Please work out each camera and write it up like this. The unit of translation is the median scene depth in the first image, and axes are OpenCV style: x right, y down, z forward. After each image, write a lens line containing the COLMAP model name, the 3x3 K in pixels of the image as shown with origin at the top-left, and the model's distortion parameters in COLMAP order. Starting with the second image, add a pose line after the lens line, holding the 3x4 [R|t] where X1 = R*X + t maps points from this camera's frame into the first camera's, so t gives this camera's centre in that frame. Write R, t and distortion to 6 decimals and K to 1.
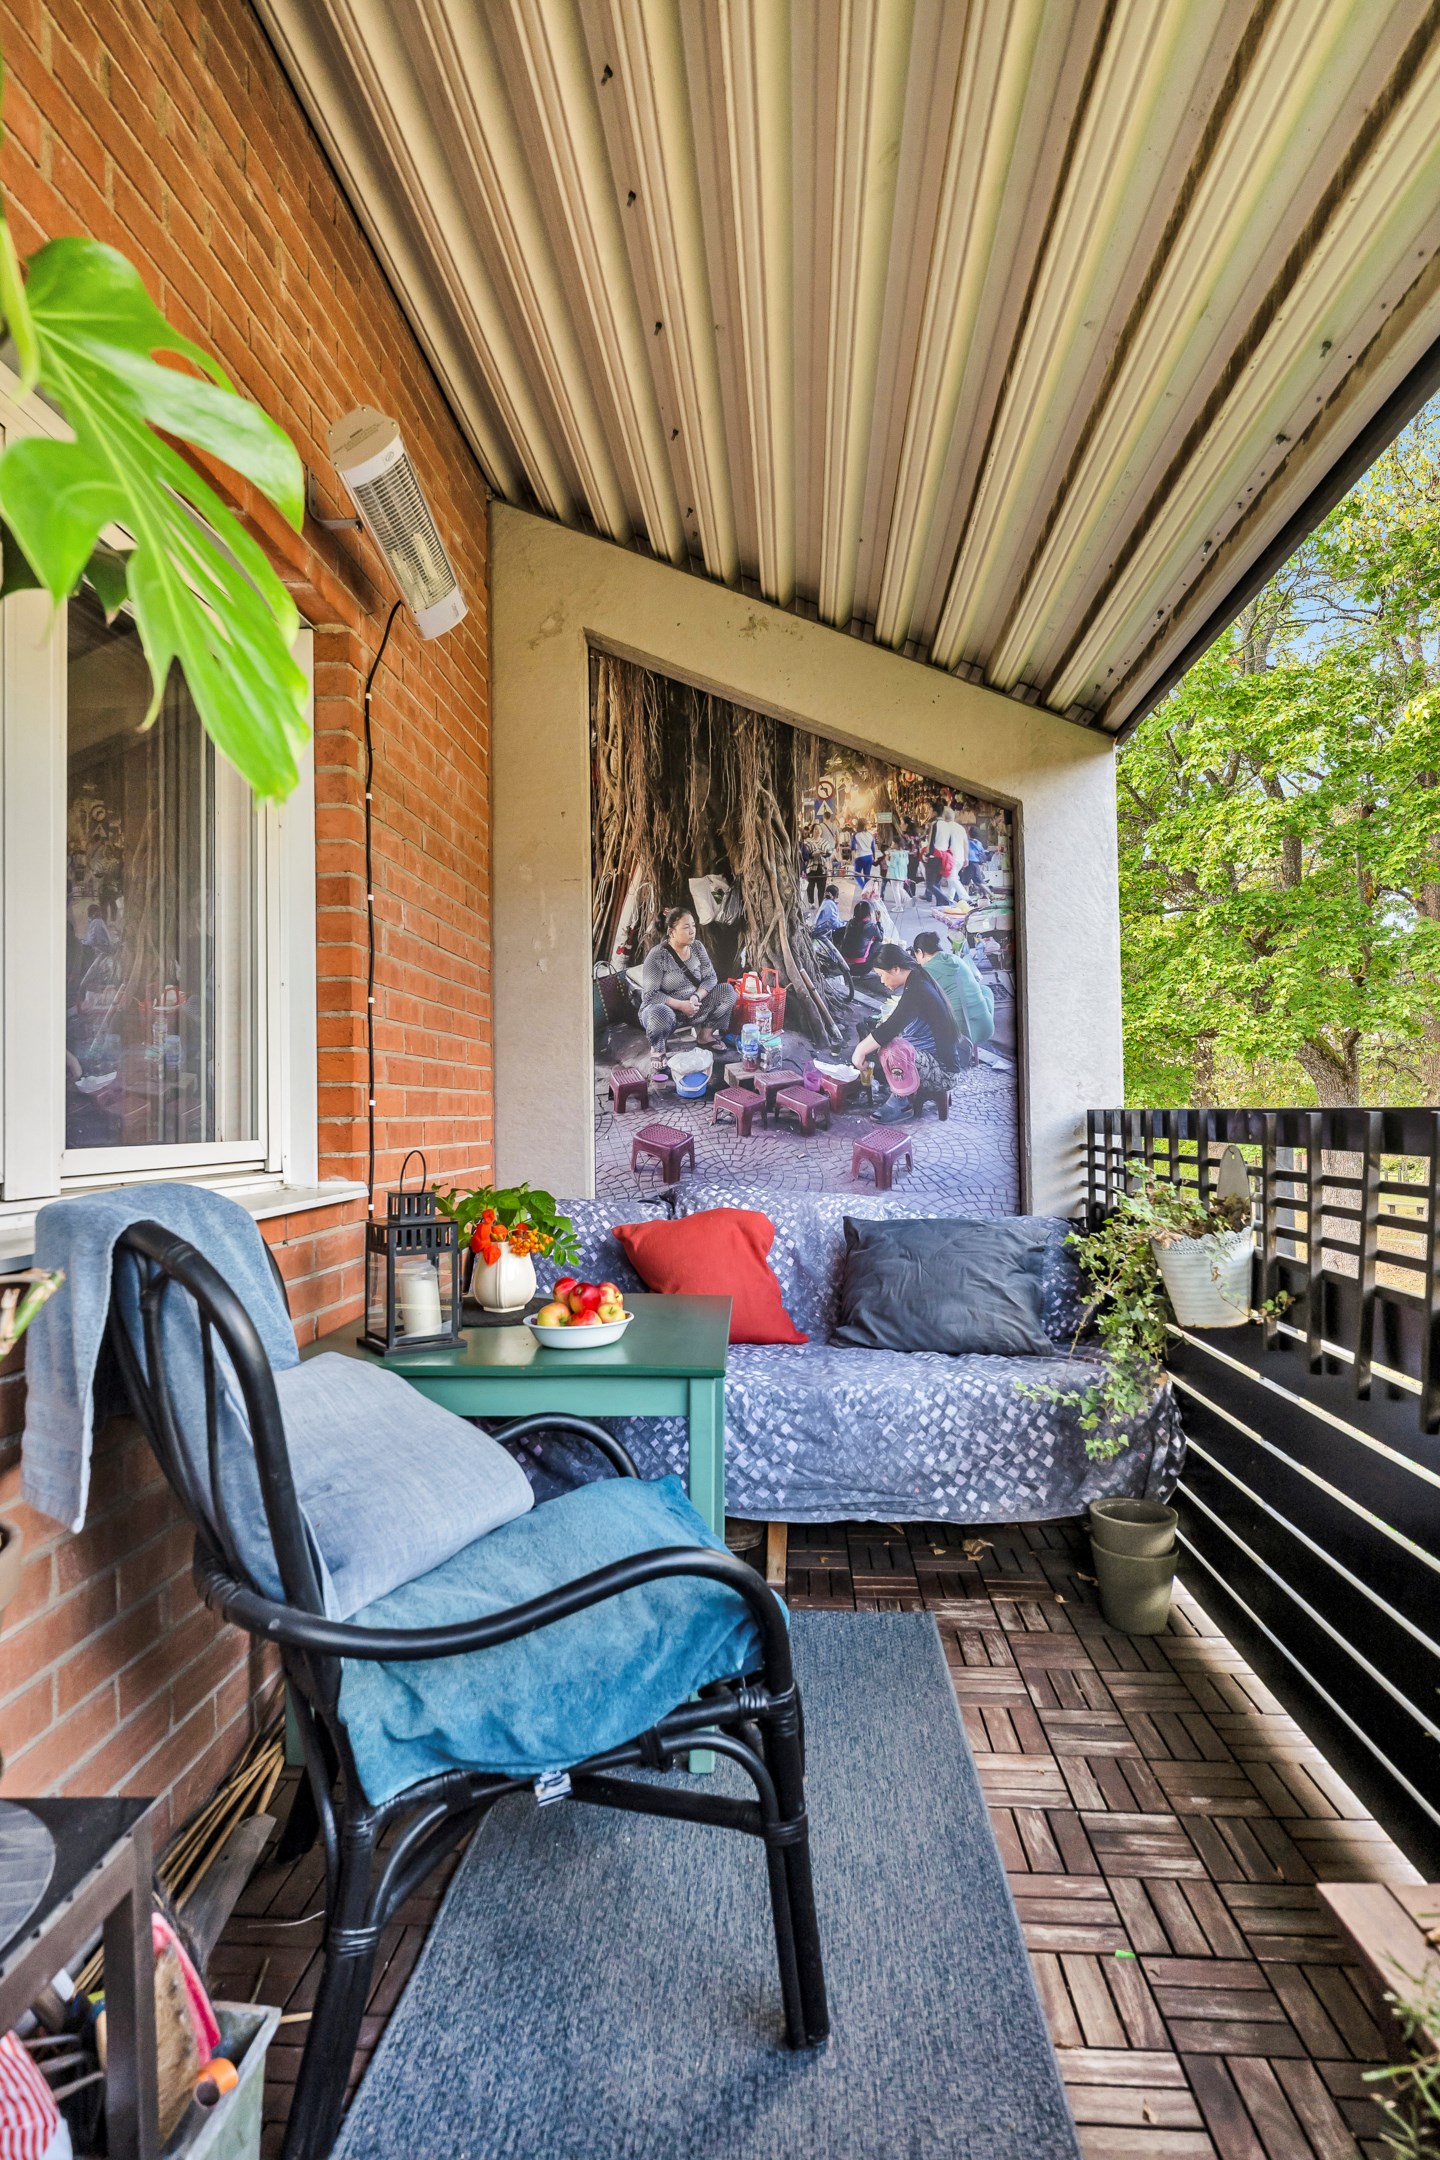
lens RADIAL K [[1164.6, 0, 713.6], [0, 1164.6, 1082.5], [0, 0, 1]] dist [-0.019929, 0.002375]
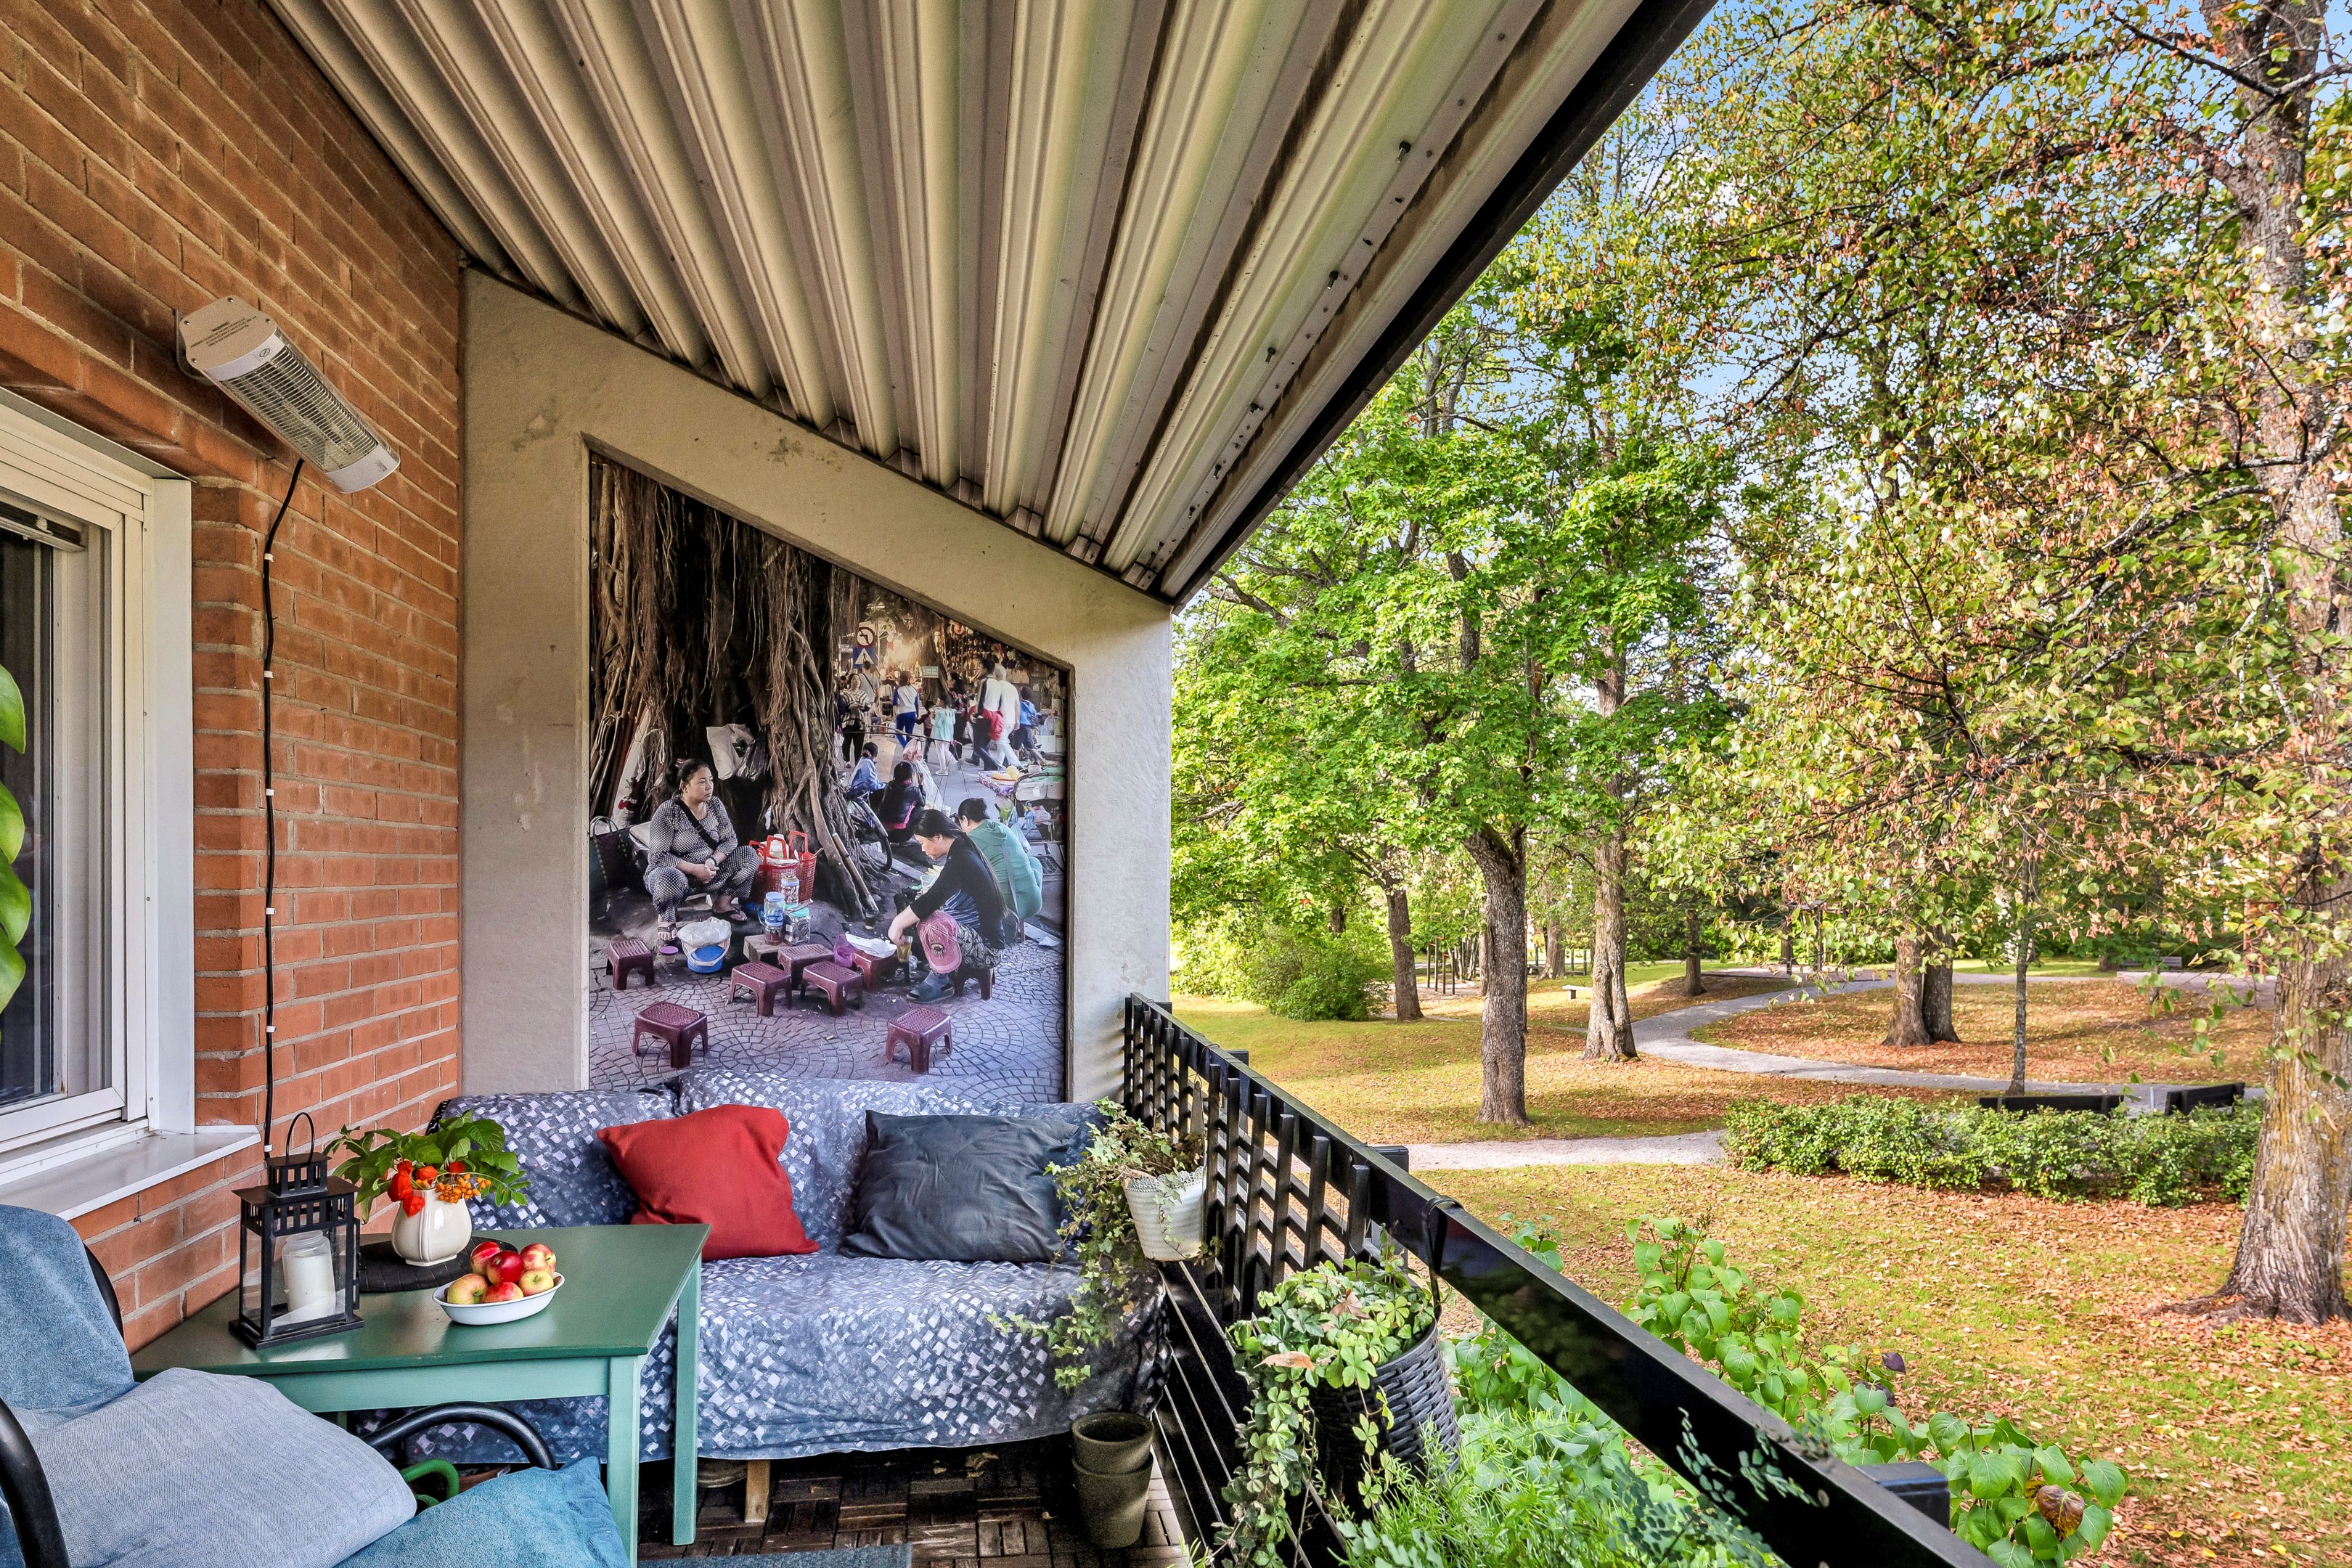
lens RADIAL K [[1361.6, 0, 1201.6], [0, 1361.6, 891.7], [0, 0, 1]] dist [-0.019230, 0.000506]
pose [[0.967471, 0.018367, 0.252314, 0.092752], [-0.027920, 0.999020, 0.034335, -0.103766], [-0.251436, -0.040262, 0.967036, -0.111151]]
